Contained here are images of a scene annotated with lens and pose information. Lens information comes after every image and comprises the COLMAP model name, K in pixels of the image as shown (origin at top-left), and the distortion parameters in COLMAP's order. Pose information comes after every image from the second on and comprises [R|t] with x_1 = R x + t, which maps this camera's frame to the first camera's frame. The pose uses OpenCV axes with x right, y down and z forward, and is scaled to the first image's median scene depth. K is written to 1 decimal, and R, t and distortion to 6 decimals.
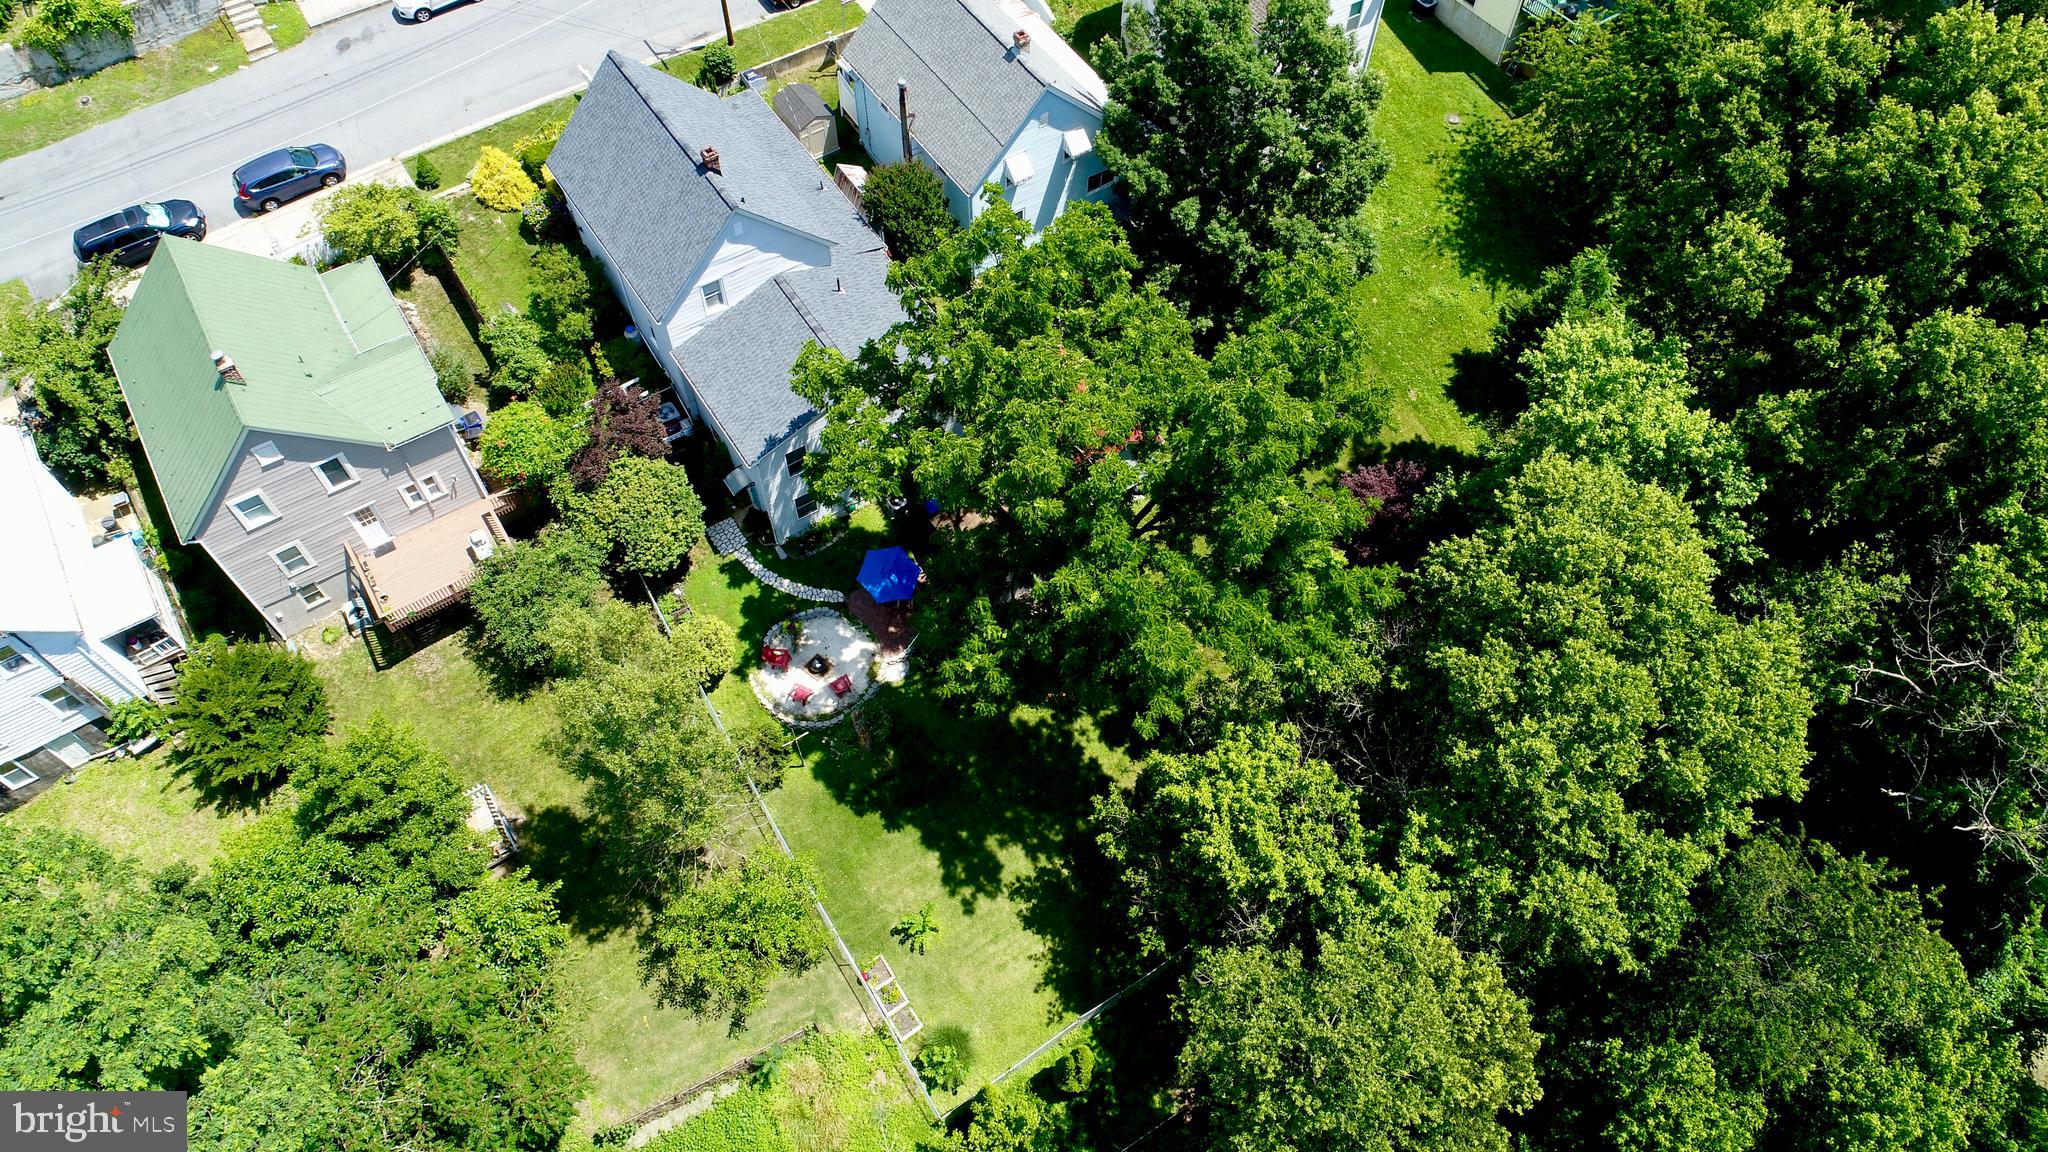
lens RADIAL K [[1422.3, 0, 1027.9], [0, 1422.3, 582.9], [0, 0, 1]] dist [-0.007770, 0.034374]
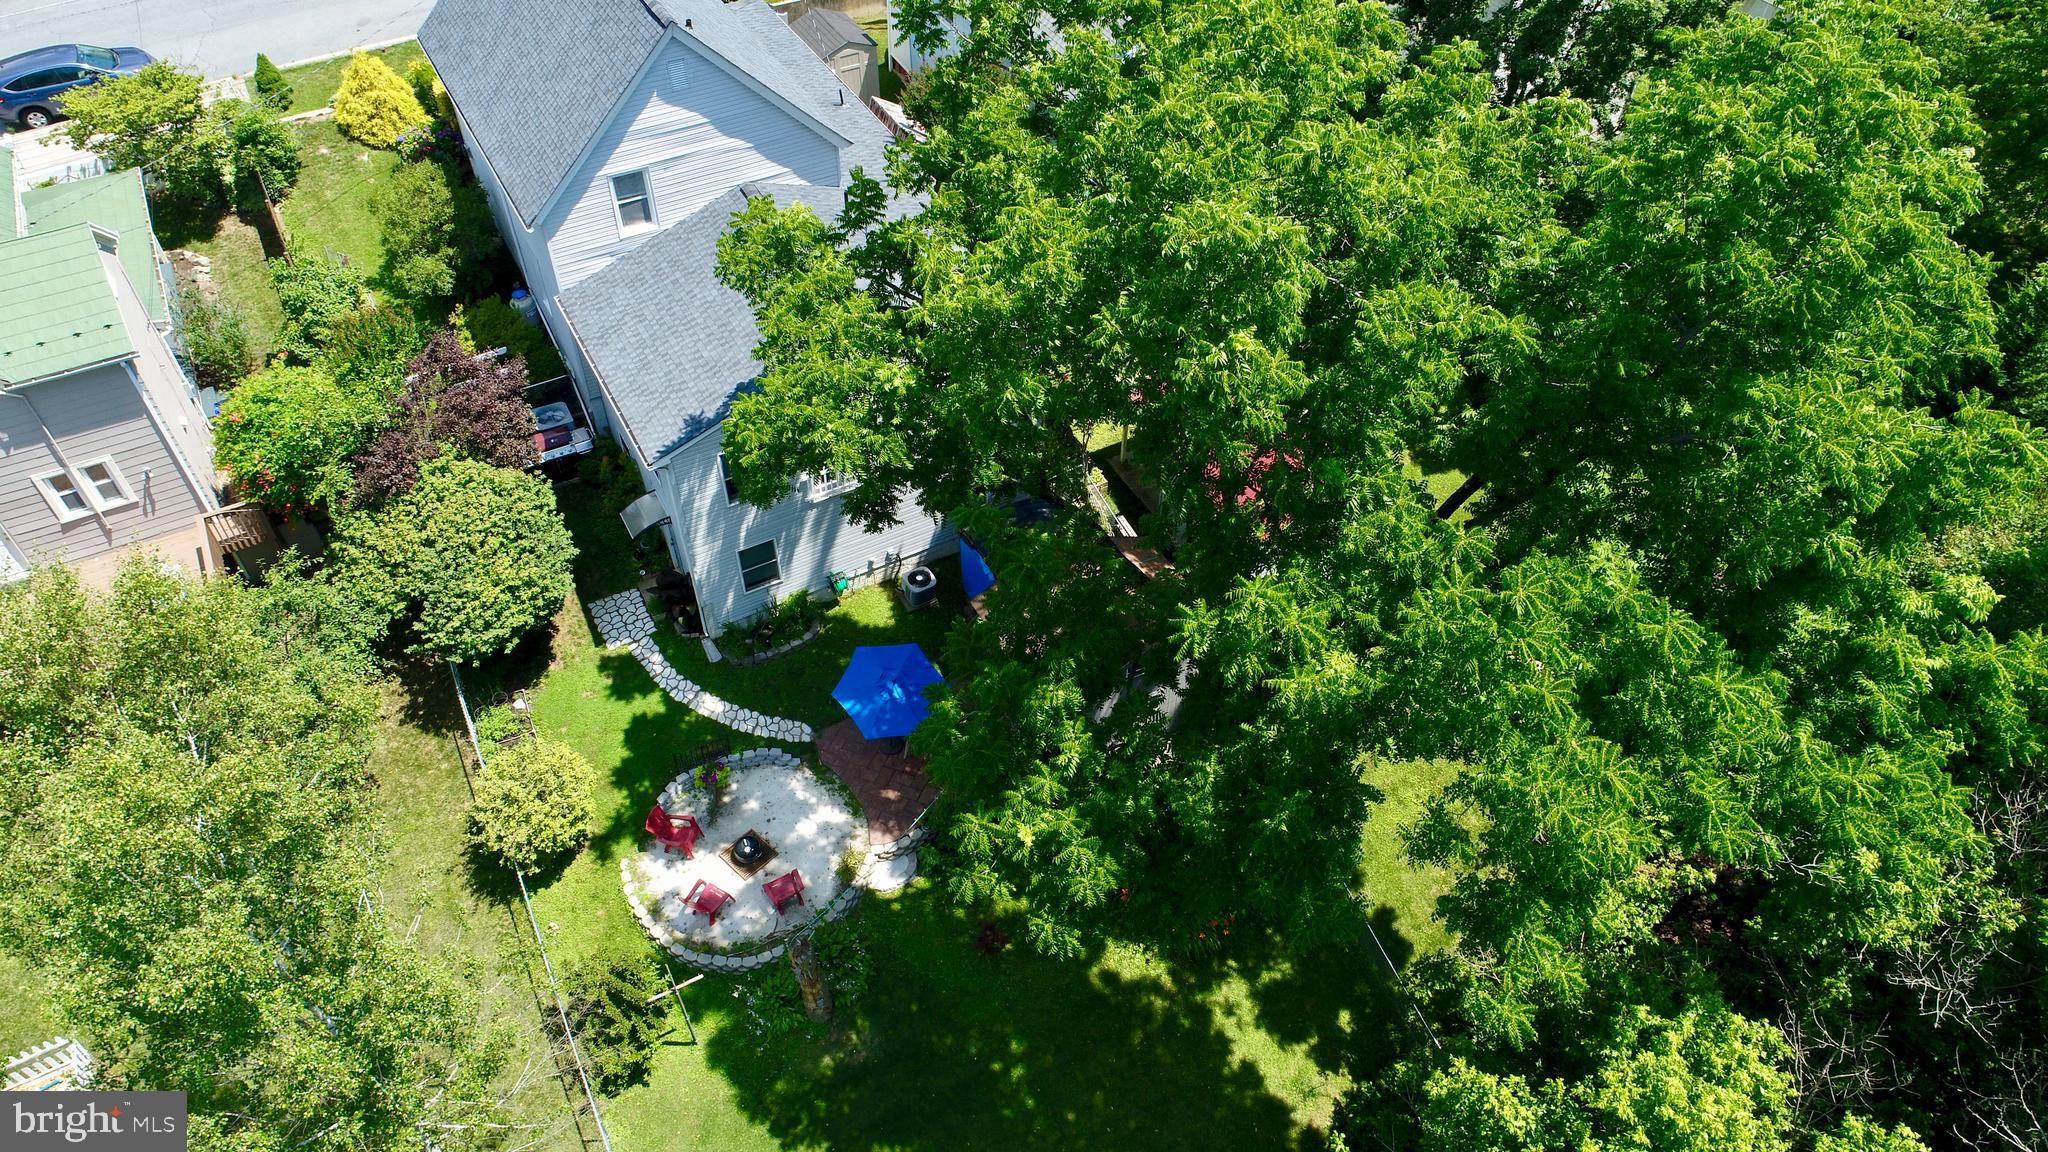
lens RADIAL K [[1422.3, 0, 1027.9], [0, 1422.3, 582.9], [0, 0, 1]] dist [-0.007770, 0.034374]
pose [[0.997190, 0.053622, -0.052313, -0.017607], [-0.062458, 0.980685, -0.185353, 0.052413], [0.041364, 0.188099, 0.981279, 0.450440]]
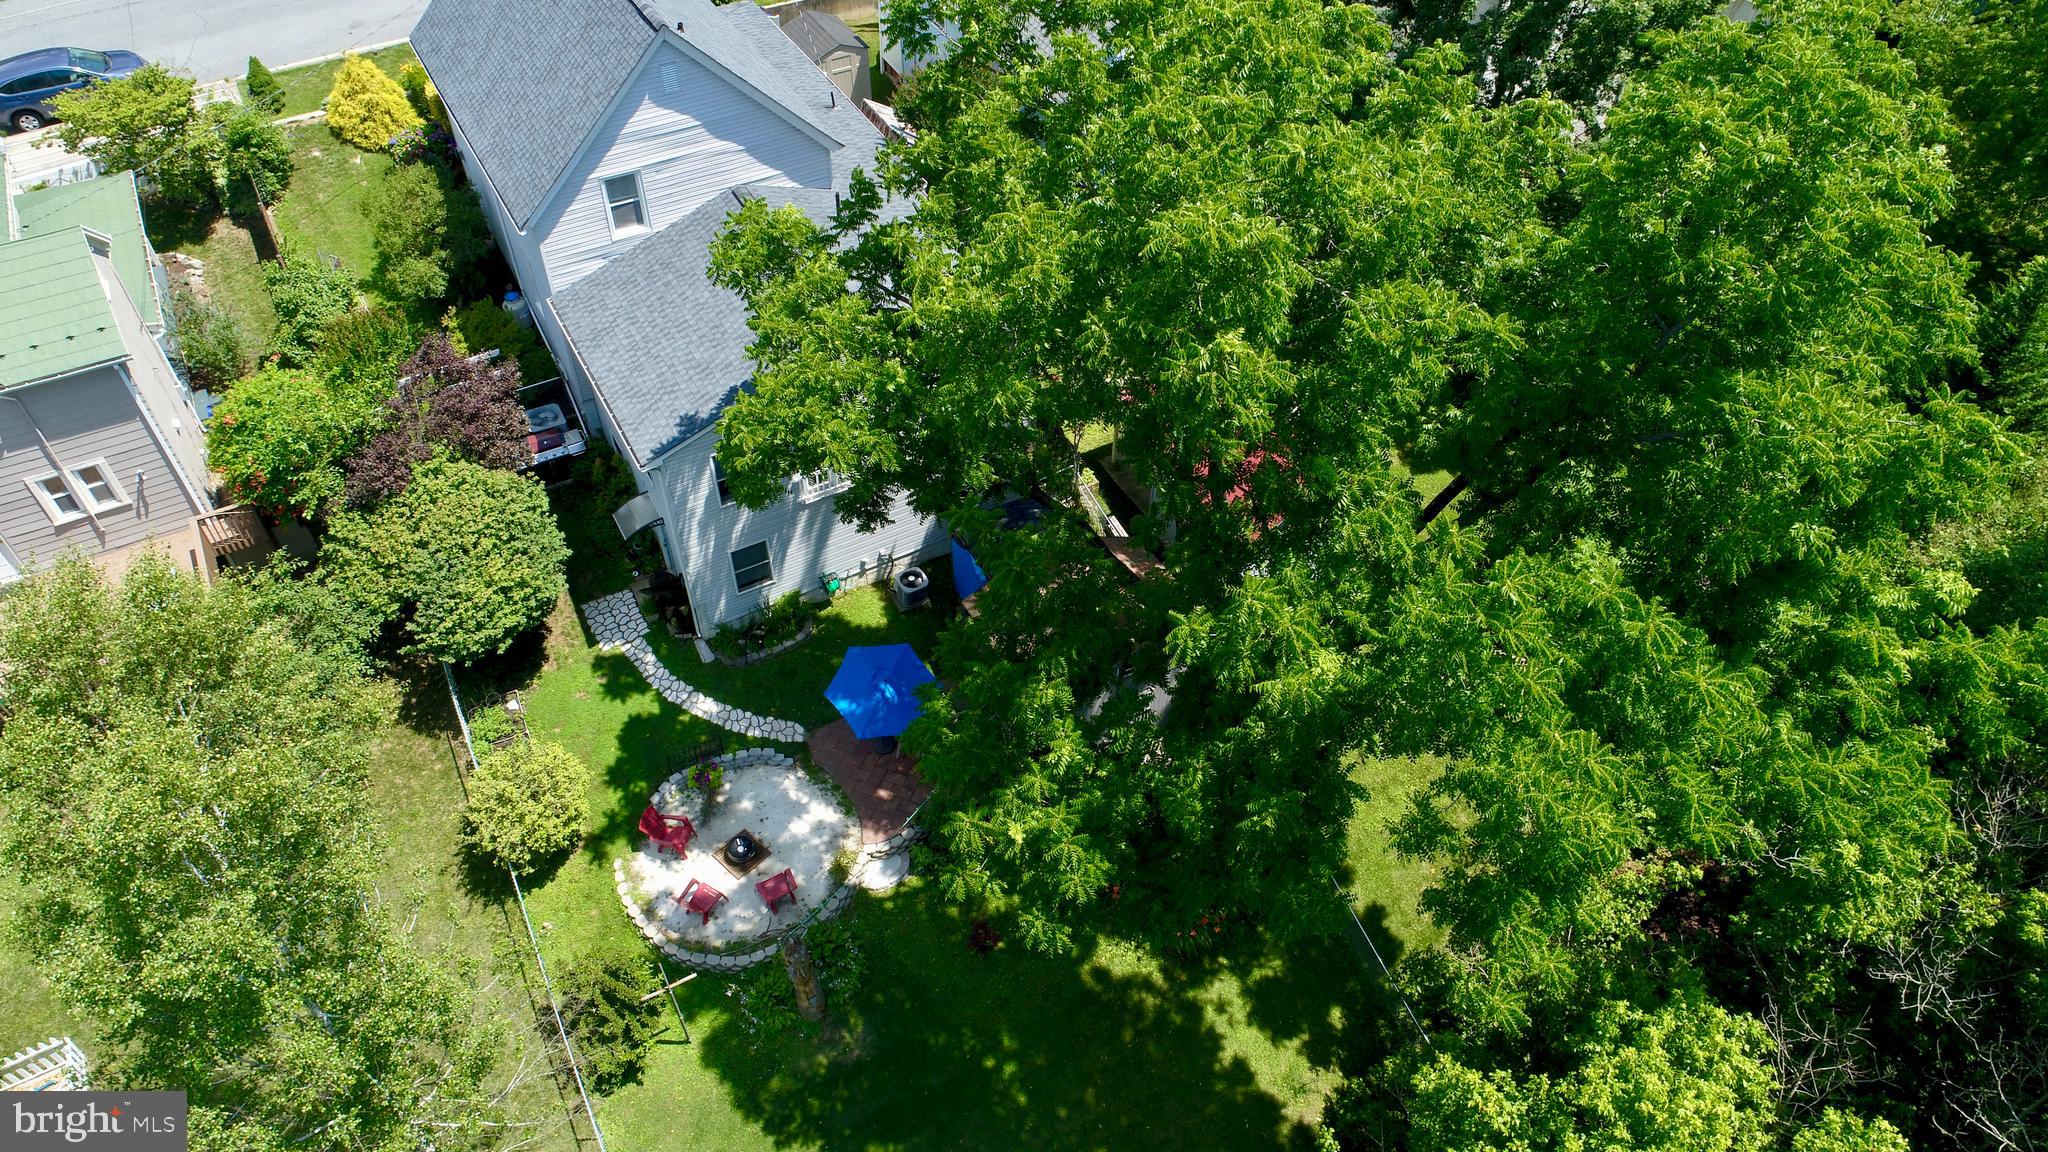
lens RADIAL K [[1422.3, 0, 1027.9], [0, 1422.3, 582.9], [0, 0, 1]] dist [-0.007770, 0.034374]
pose [[0.997518, 0.051046, -0.048508, -0.016213], [-0.059258, 0.980643, -0.186624, 0.053469], [0.038043, 0.189035, 0.981233, 0.447918]]
